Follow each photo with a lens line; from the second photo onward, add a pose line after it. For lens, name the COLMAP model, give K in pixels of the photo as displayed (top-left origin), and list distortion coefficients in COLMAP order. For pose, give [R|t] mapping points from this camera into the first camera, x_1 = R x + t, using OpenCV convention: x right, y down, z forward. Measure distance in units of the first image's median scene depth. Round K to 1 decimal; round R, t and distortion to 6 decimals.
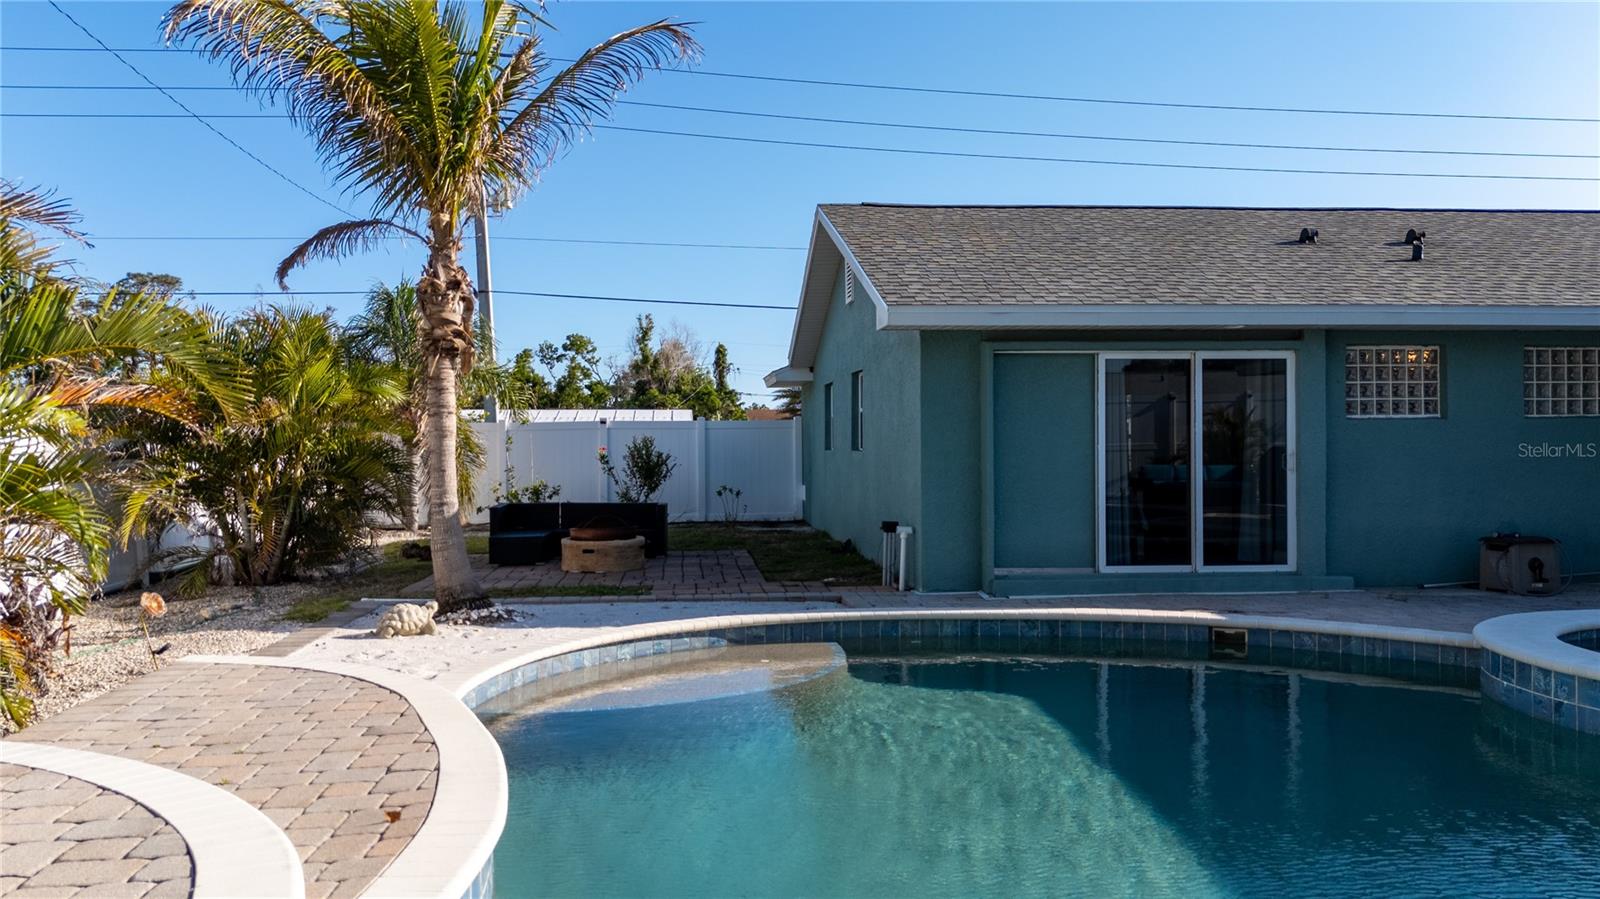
lens RADIAL K [[1165.1, 0, 799.3], [0, 1165.1, 447.1], [0, 0, 1]] dist [0.064296, -0.059215]
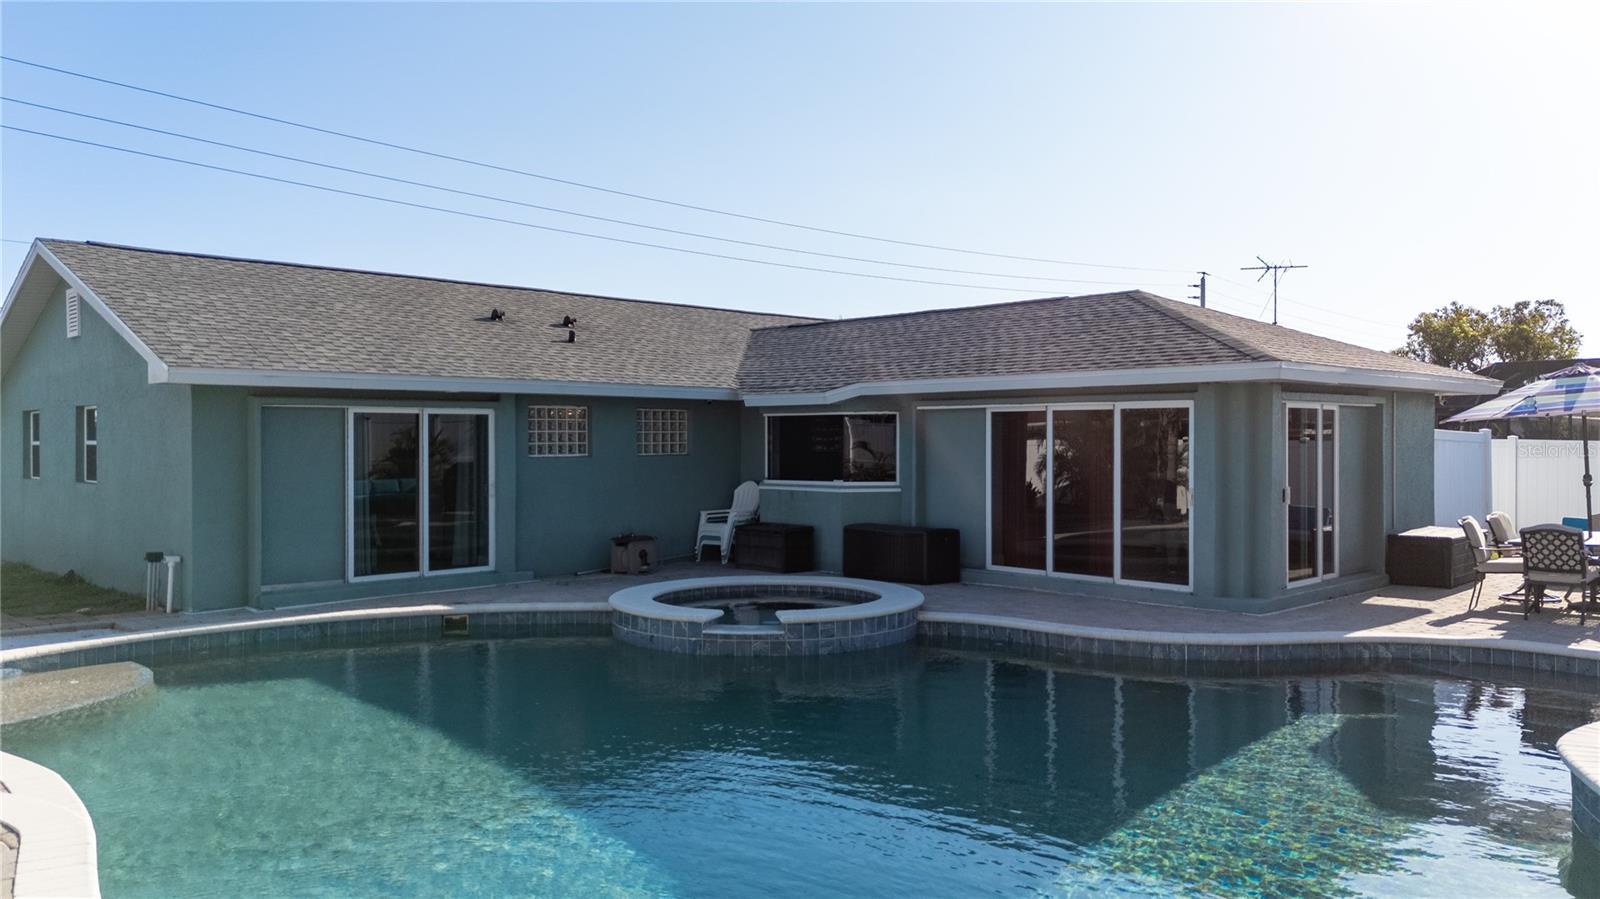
lens RADIAL K [[1165.1, 0, 799.3], [0, 1165.1, 447.1], [0, 0, 1]] dist [0.064296, -0.059215]
pose [[0.774806, -0.001866, 0.632196, -0.165178], [0.002574, 0.999997, -0.000203, -0.036528], [-0.632193, 0.001785, 0.774809, -0.279547]]
